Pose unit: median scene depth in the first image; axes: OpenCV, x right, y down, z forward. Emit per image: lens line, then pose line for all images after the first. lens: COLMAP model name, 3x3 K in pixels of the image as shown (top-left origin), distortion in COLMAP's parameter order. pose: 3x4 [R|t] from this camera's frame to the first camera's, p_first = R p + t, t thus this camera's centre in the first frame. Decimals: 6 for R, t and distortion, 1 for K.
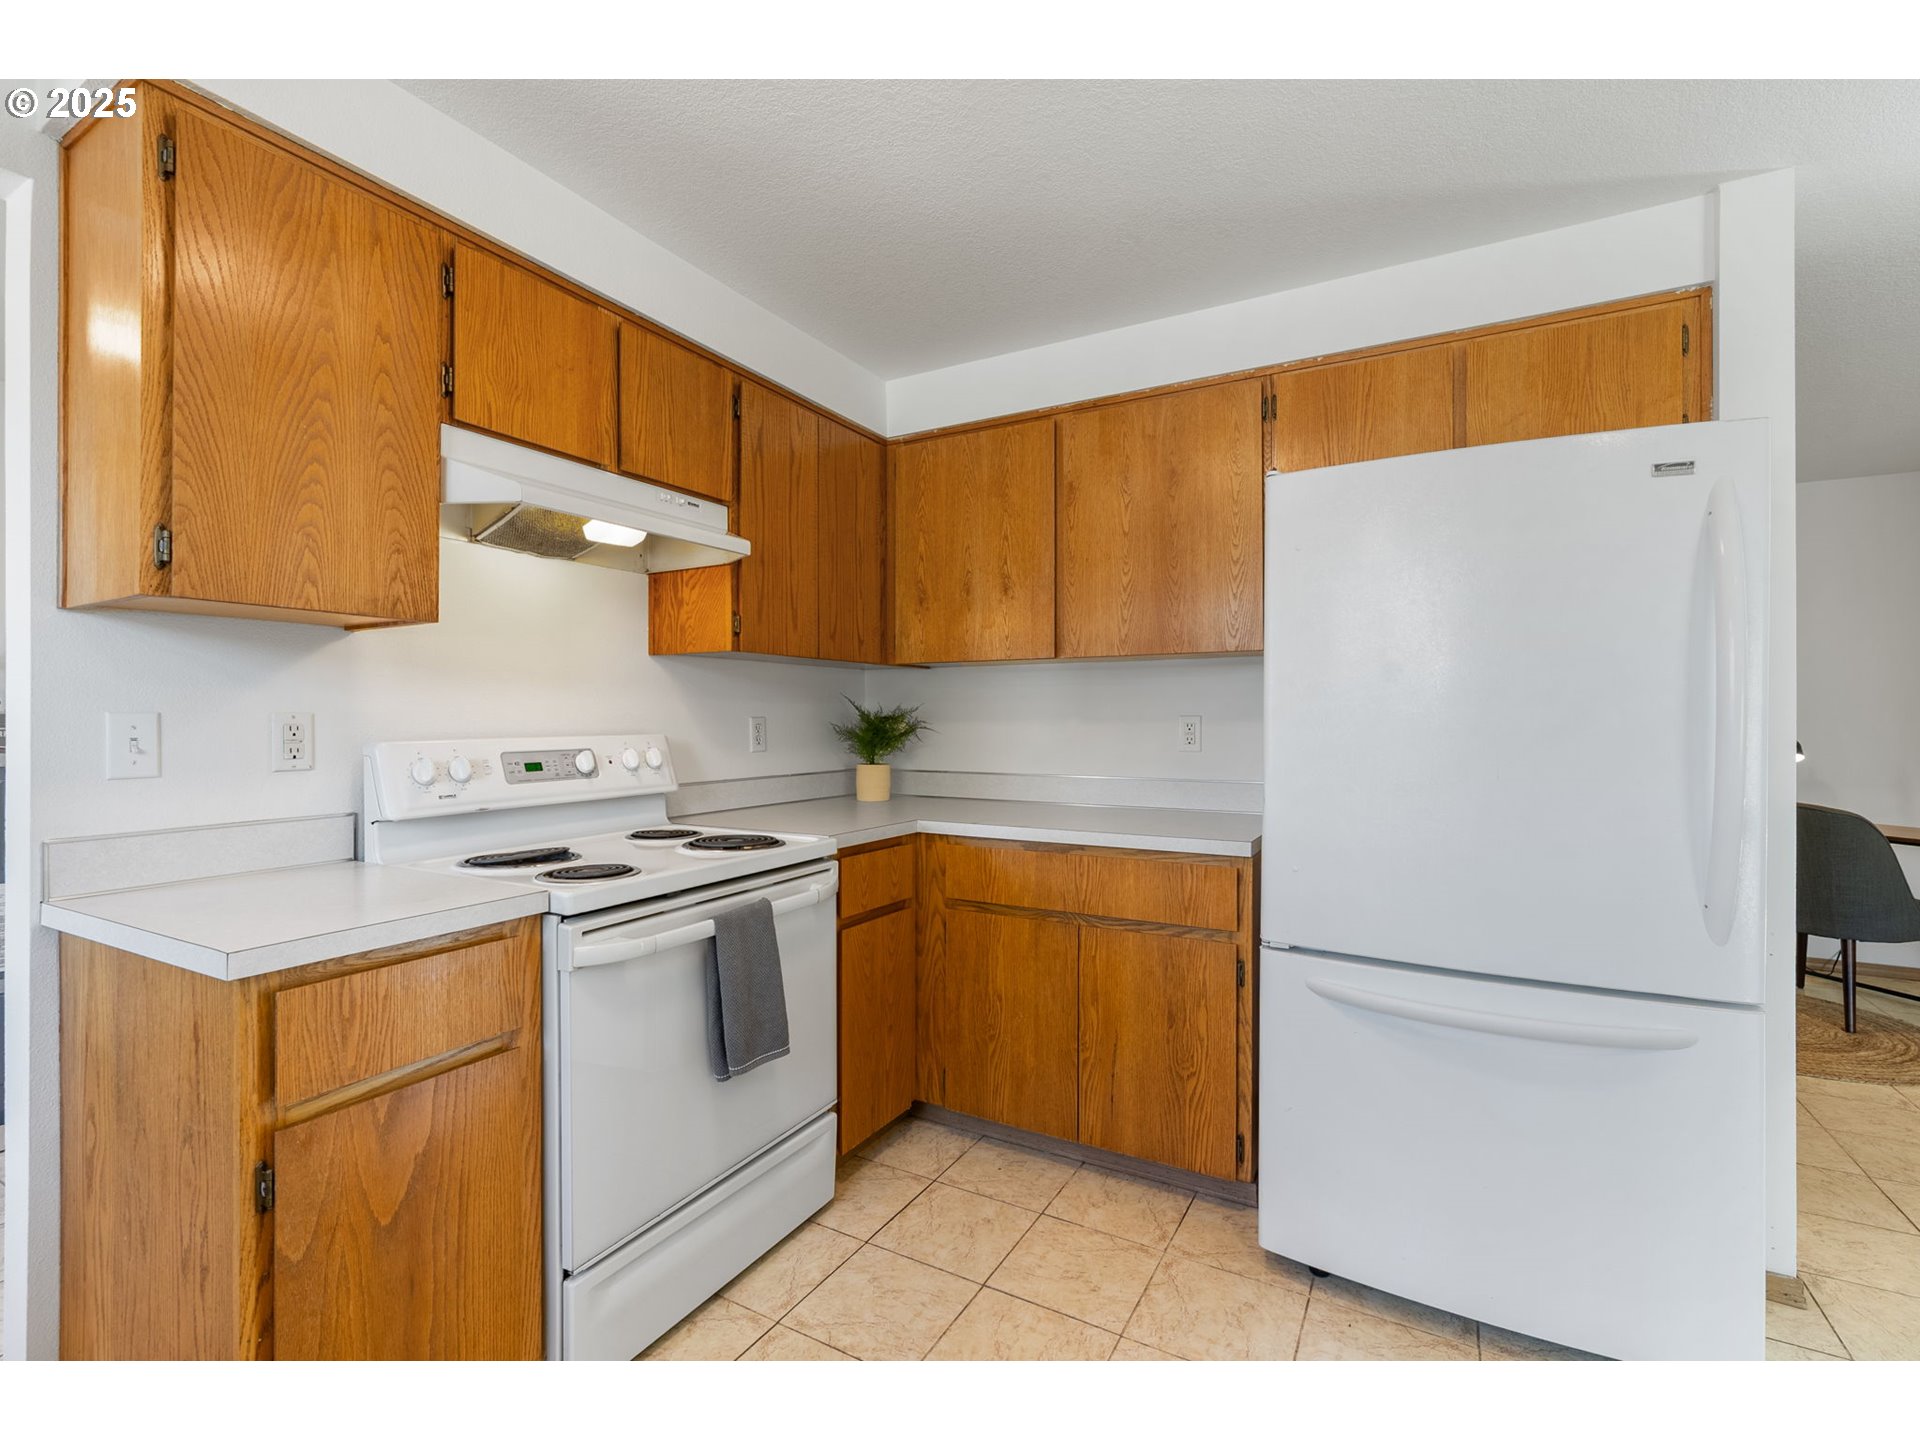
lens RADIAL K [[871.4, 0, 954.6], [0, 871.4, 707.7], [0, 0, 1]] dist [-0.009300, -0.000148]
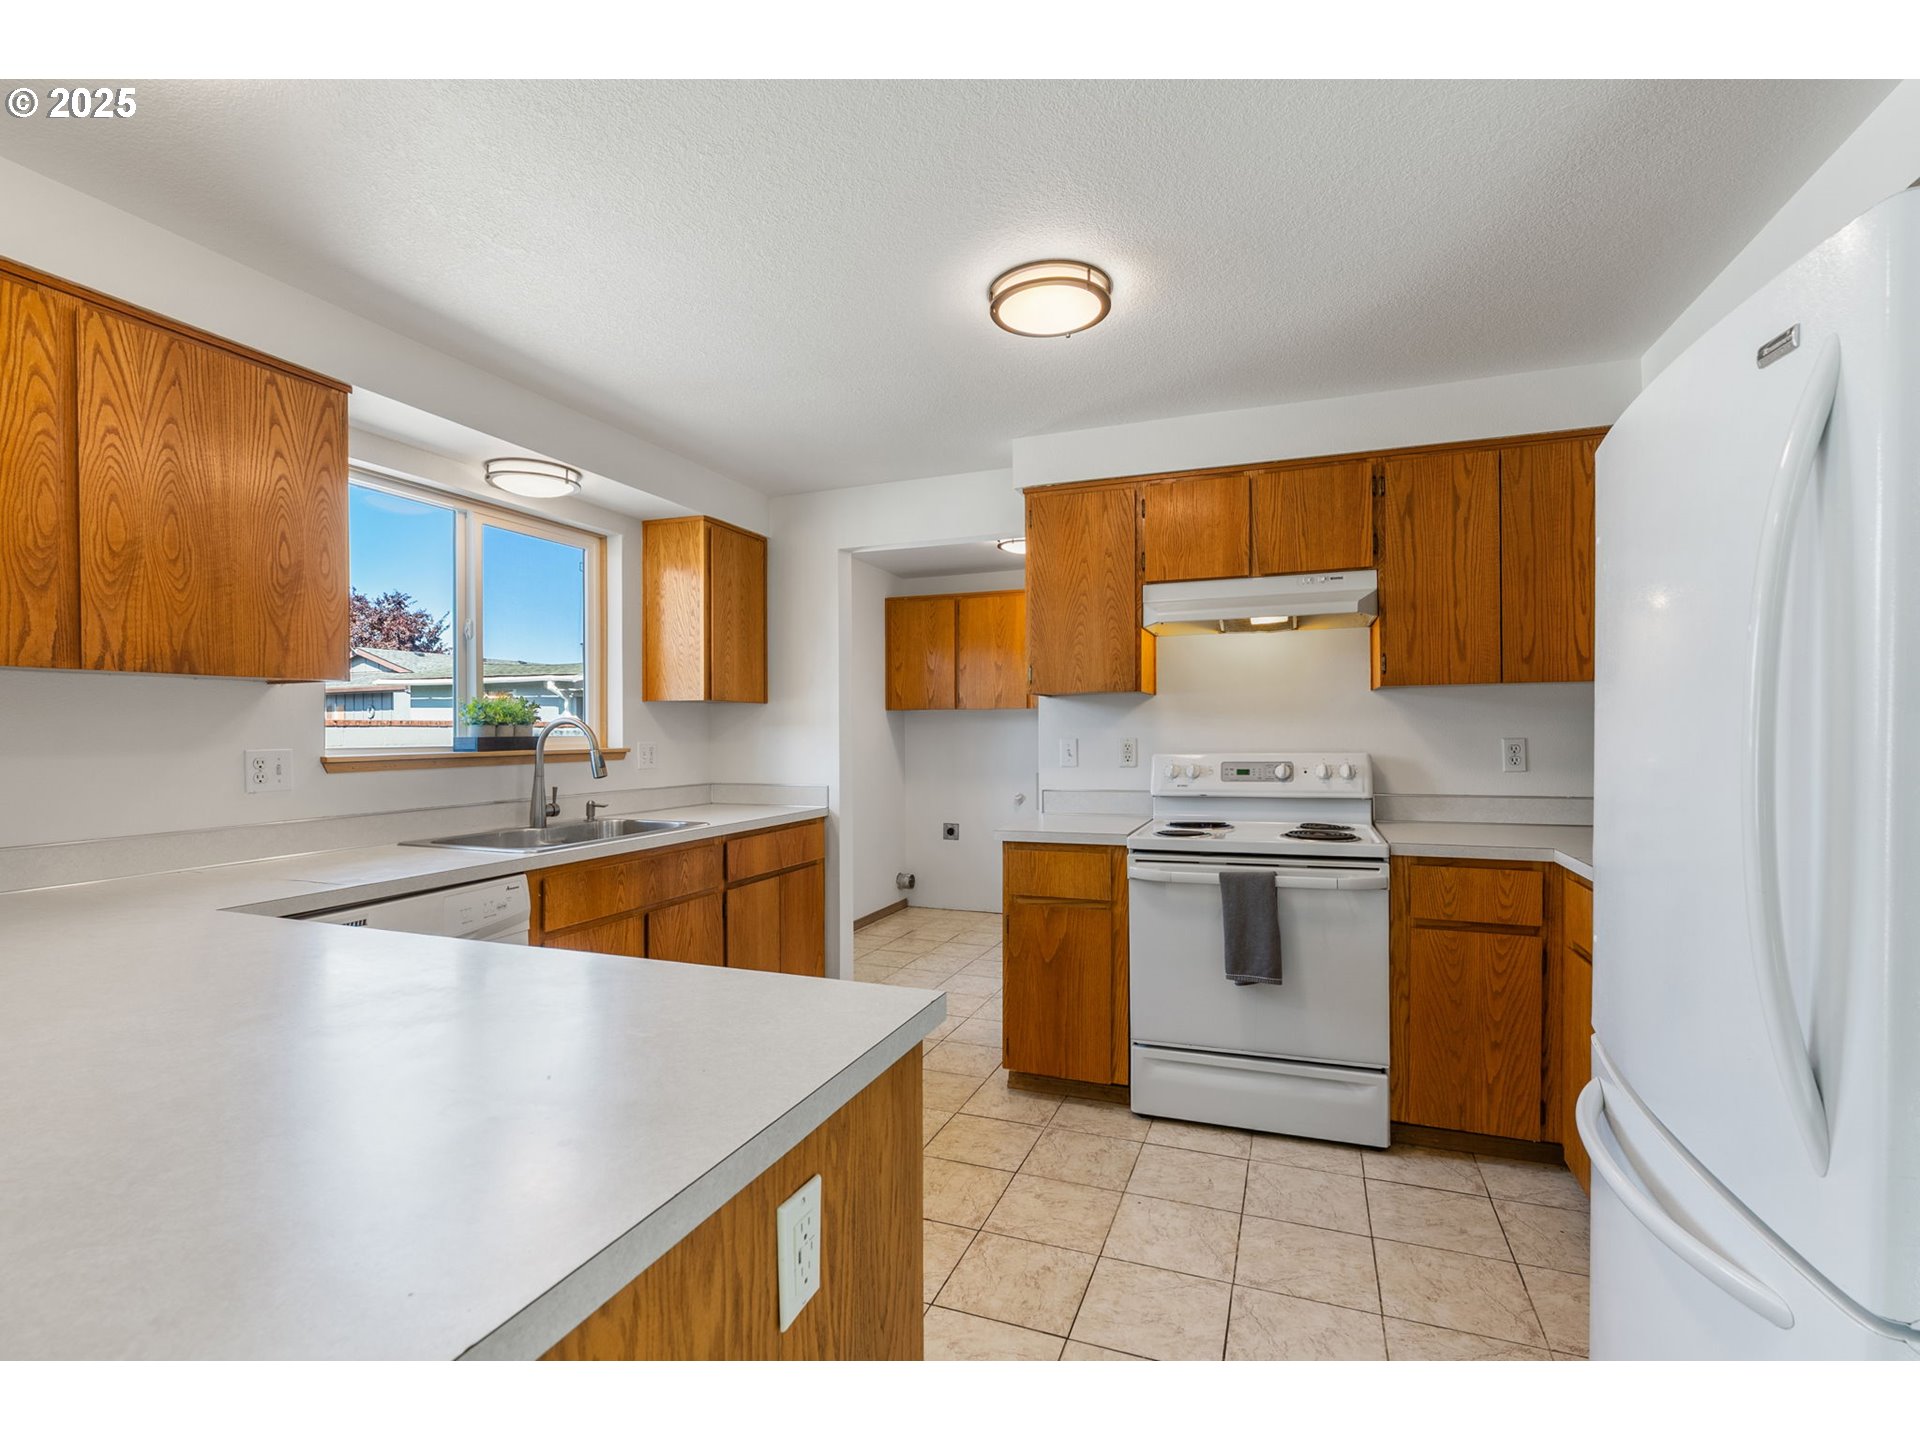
lens RADIAL K [[871.4, 0, 954.6], [0, 871.4, 707.7], [0, 0, 1]] dist [-0.009300, -0.000148]
pose [[0.137465, -0.027408, -0.990127, 0.973656], [0.020157, 0.999488, -0.024868, -0.018651], [0.990302, -0.016539, 0.137947, 0.263701]]
